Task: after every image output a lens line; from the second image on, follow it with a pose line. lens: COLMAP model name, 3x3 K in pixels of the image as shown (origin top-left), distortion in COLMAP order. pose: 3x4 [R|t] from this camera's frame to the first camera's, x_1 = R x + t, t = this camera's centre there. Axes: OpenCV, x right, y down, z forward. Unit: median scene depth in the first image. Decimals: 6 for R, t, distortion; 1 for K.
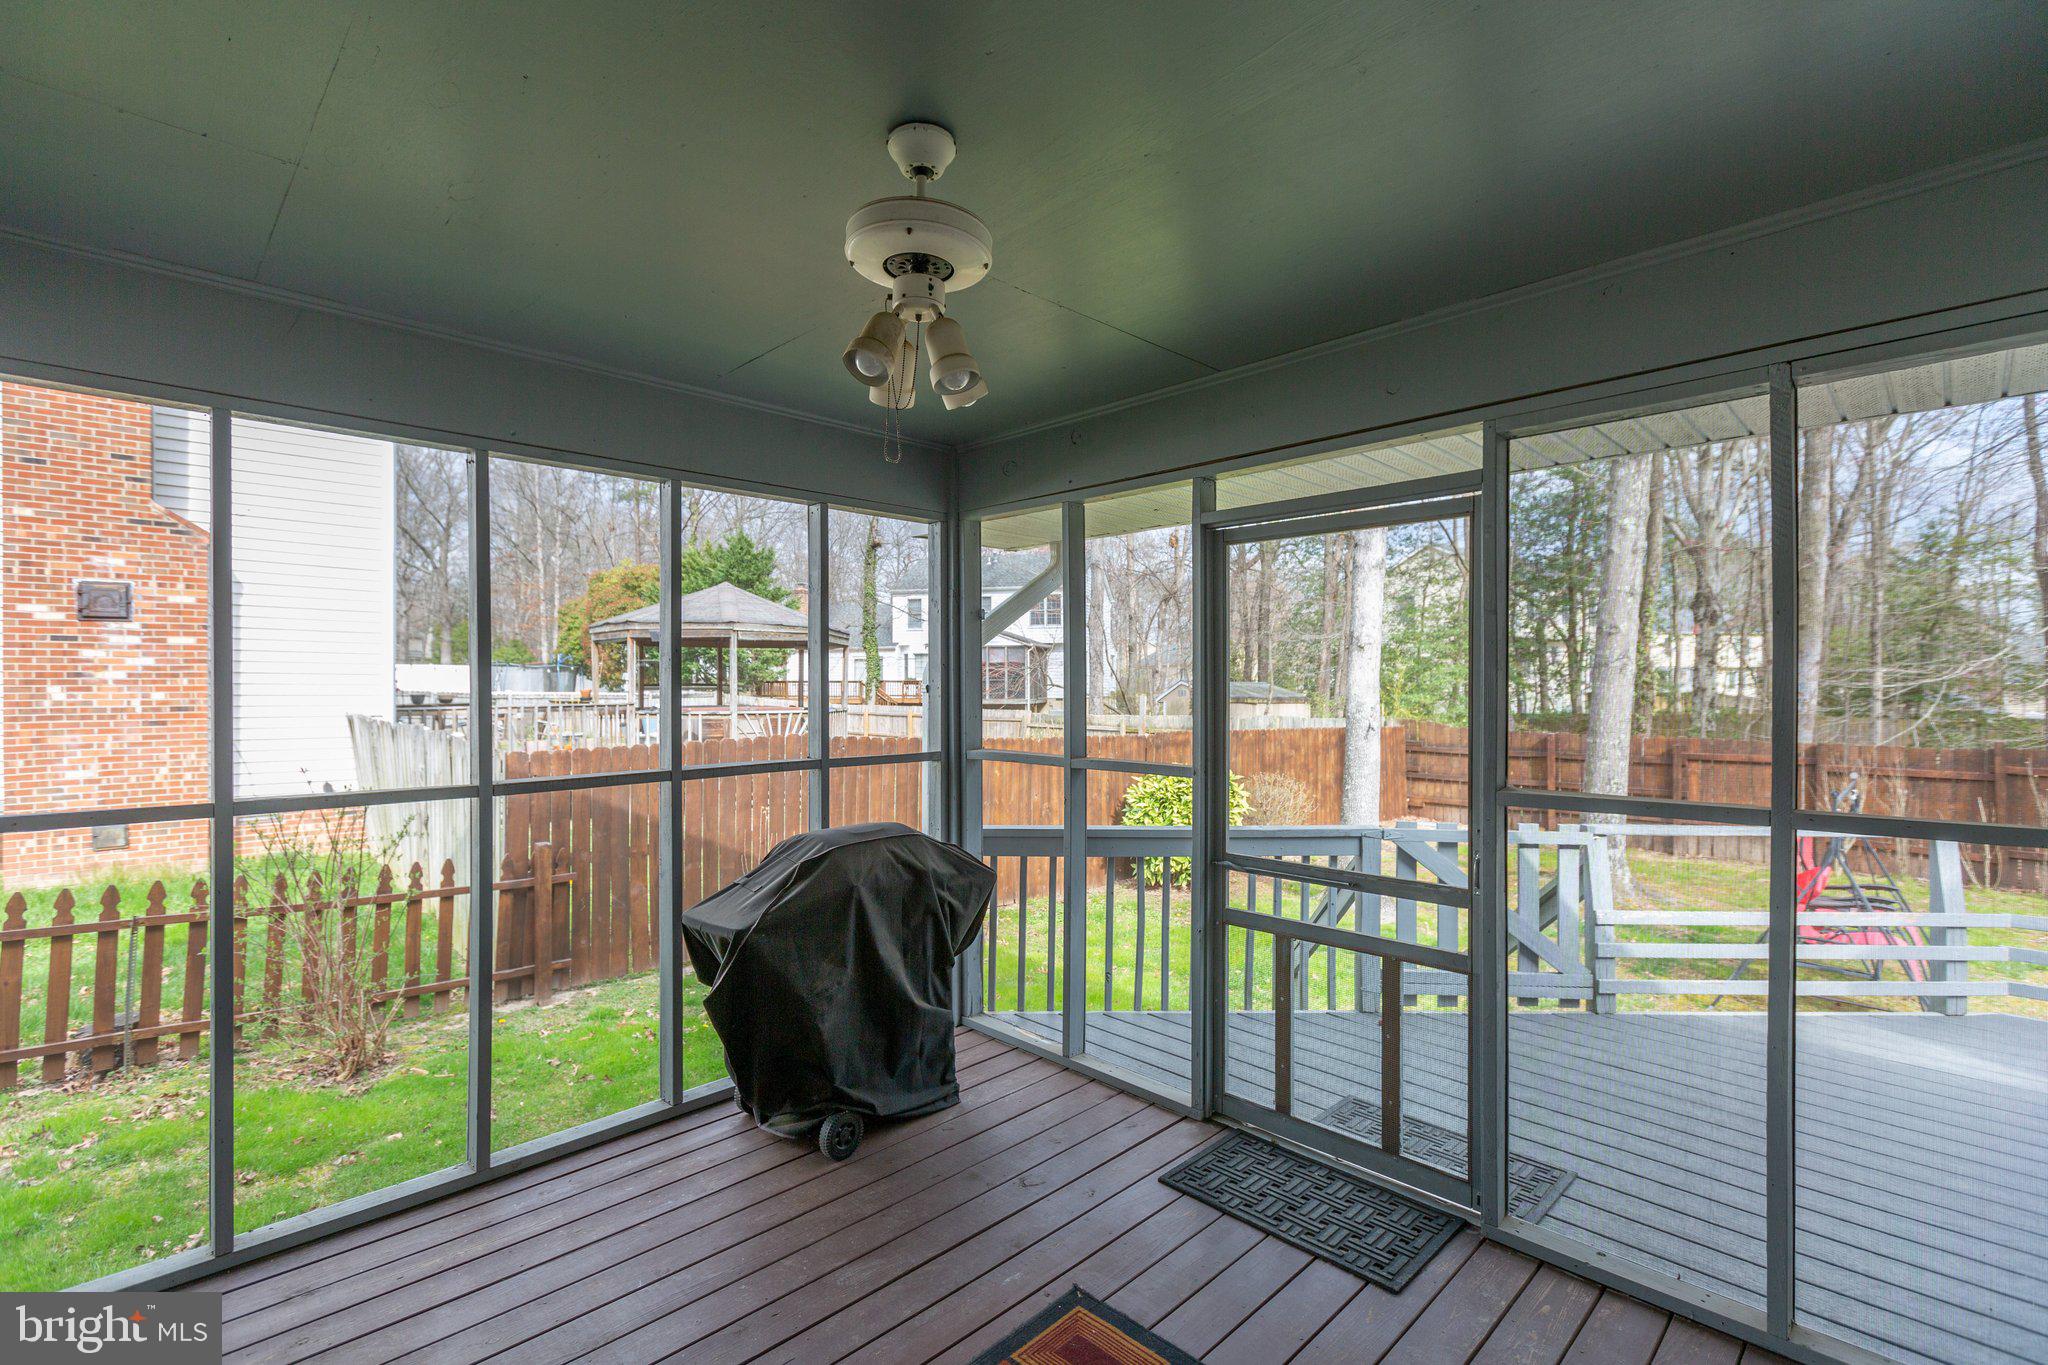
lens RADIAL K [[919.6, 0, 1003.2], [0, 919.6, 688.7], [0, 0, 1]] dist [-0.001925, -0.000577]
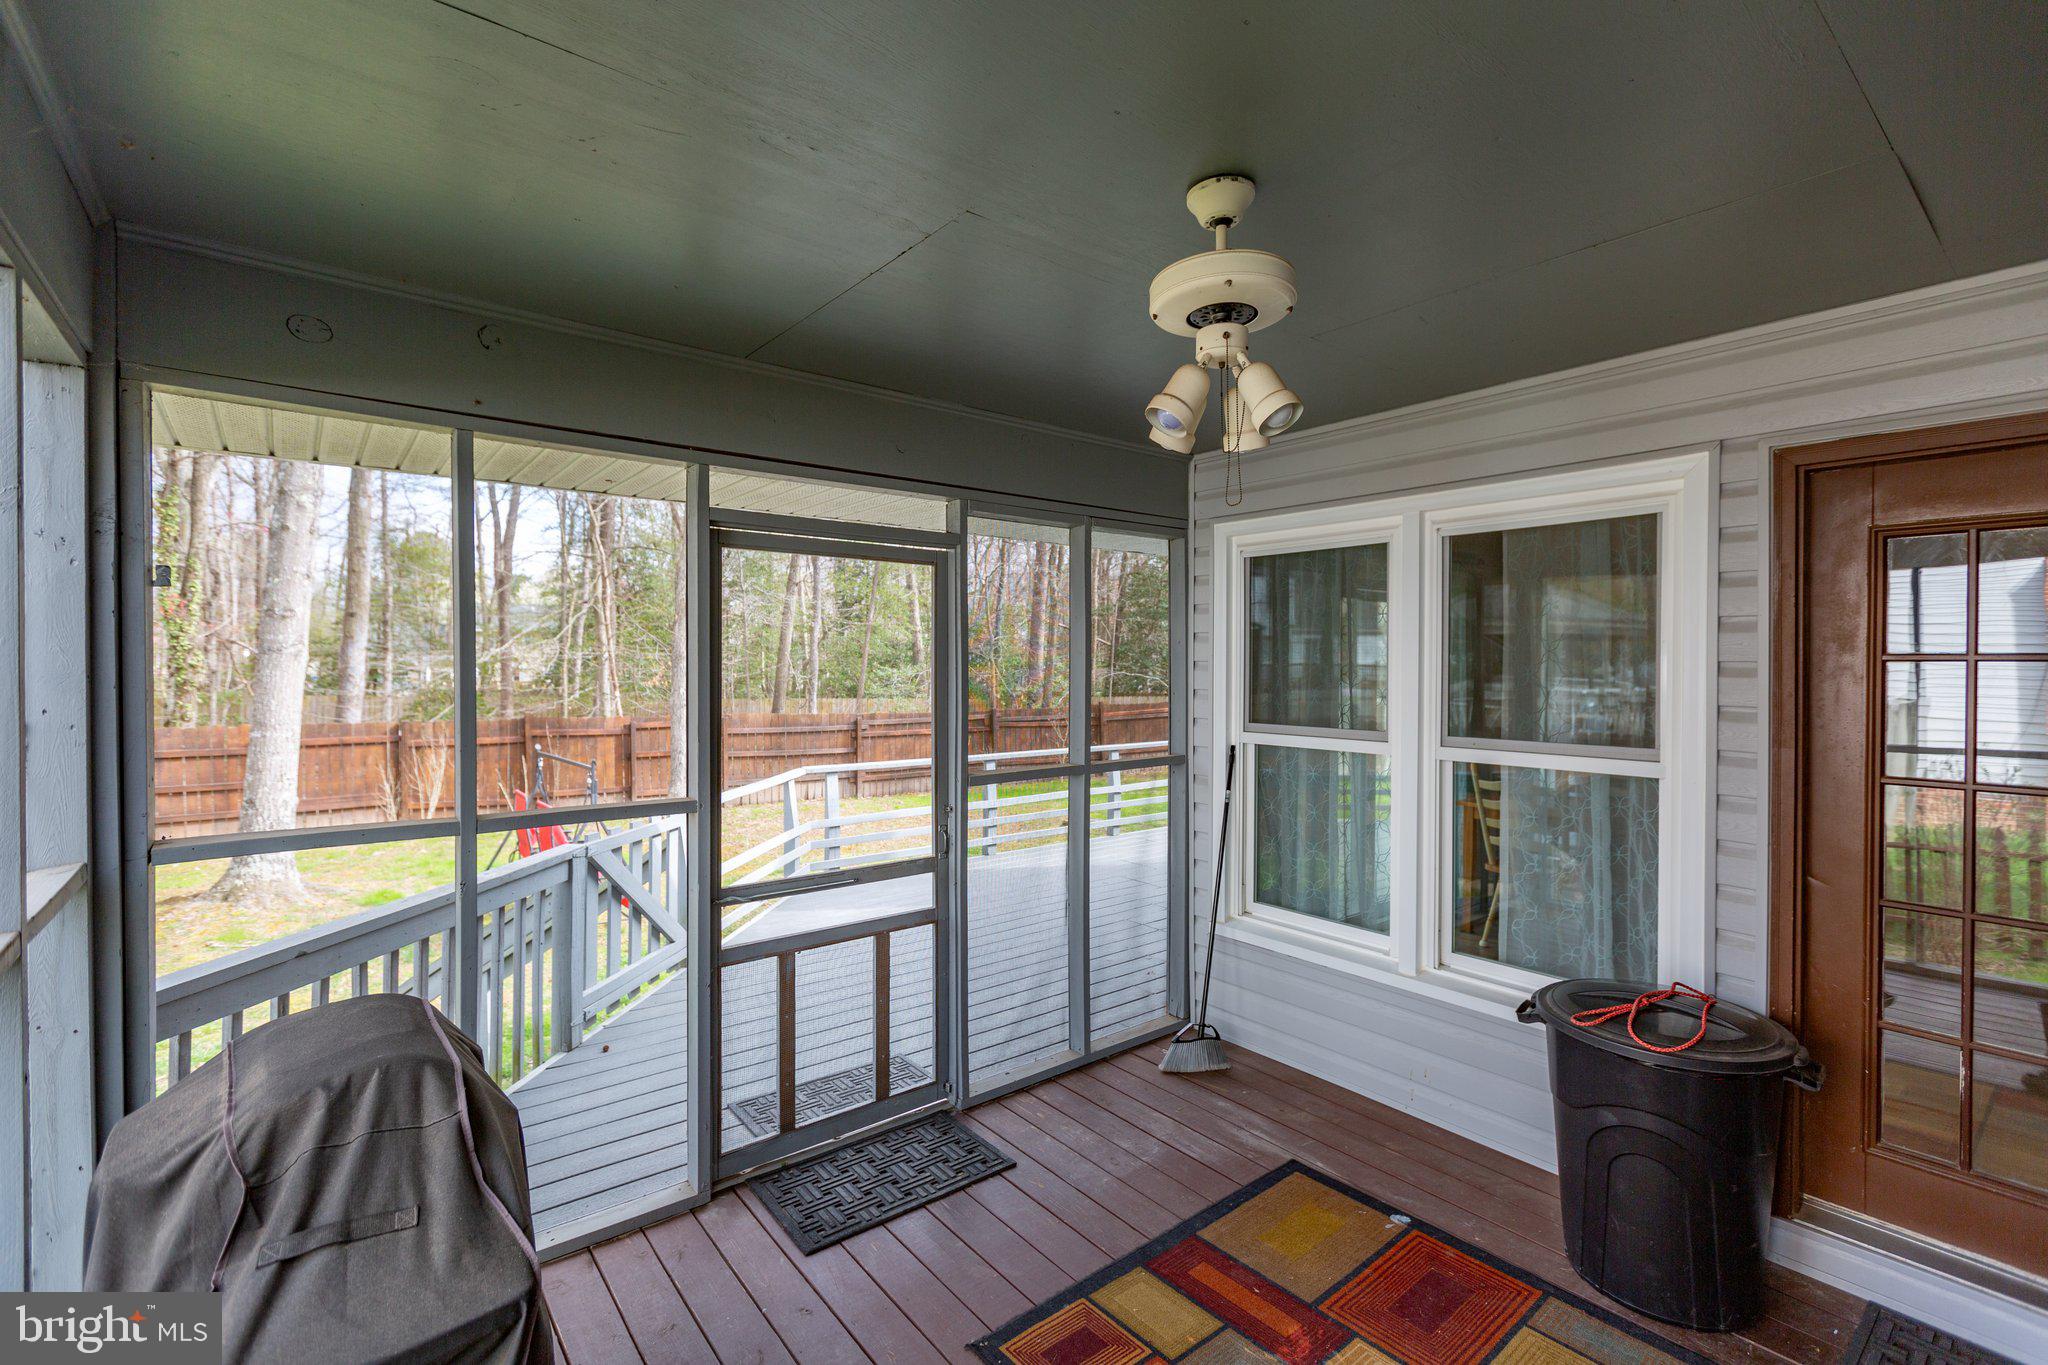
lens RADIAL K [[919.6, 0, 1008.0], [0, 919.6, 668.8], [0, 0, 1]] dist [-0.001925, -0.000577]
pose [[0.087139, -0.003084, 0.996191, -0.674248], [-0.002022, 0.999993, 0.003272, -0.042350], [-0.996194, -0.002299, 0.087132, 0.687680]]
